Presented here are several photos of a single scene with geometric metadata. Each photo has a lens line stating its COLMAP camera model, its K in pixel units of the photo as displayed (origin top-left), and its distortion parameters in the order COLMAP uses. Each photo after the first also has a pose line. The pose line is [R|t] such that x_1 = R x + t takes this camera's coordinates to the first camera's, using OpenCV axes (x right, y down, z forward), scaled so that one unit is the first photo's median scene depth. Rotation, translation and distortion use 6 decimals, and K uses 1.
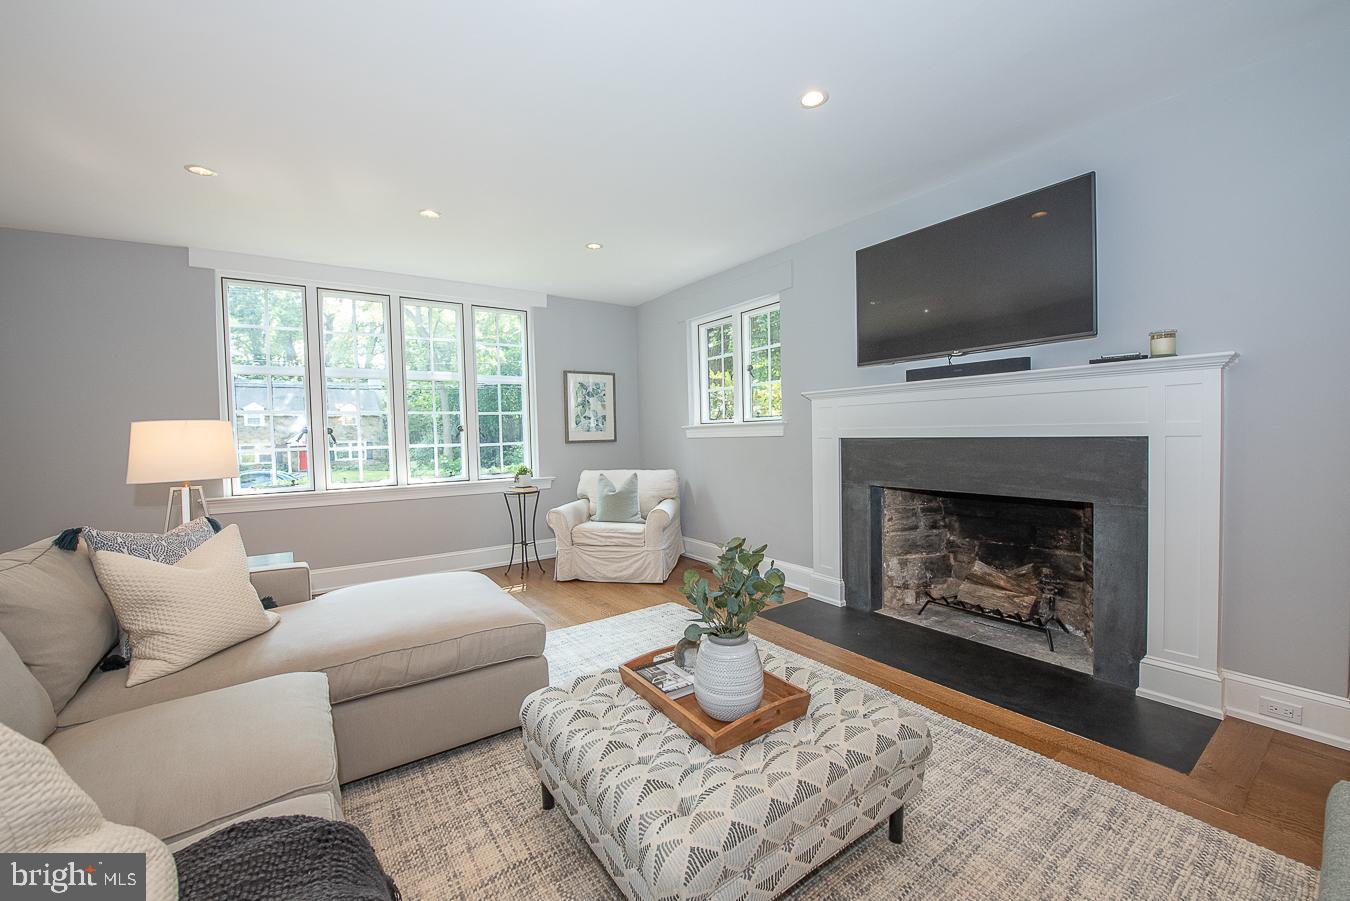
lens RADIAL K [[534.0, 0, 677.4], [0, 534.0, 449.7], [0, 0, 1]] dist [-0.019182, -0.000983]
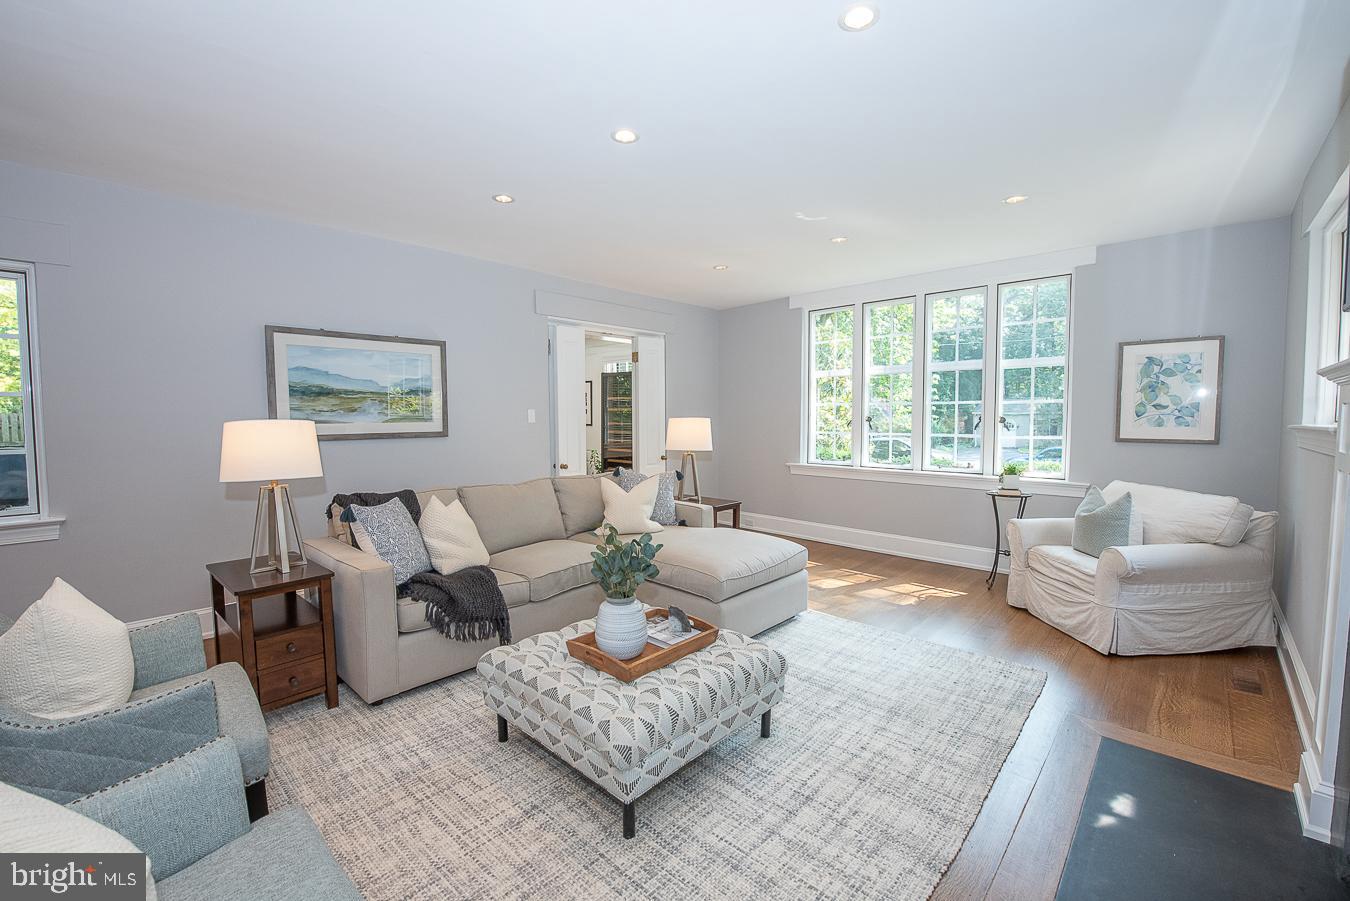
lens RADIAL K [[564.7, 0, 678.3], [0, 564.7, 448.4], [0, 0, 1]] dist [-0.002108, -0.000112]
pose [[0.208043, 0.077978, -0.975006, 0.432119], [-0.032603, 0.996816, 0.072766, -0.039839], [0.977576, 0.016650, 0.209923, 0.242092]]
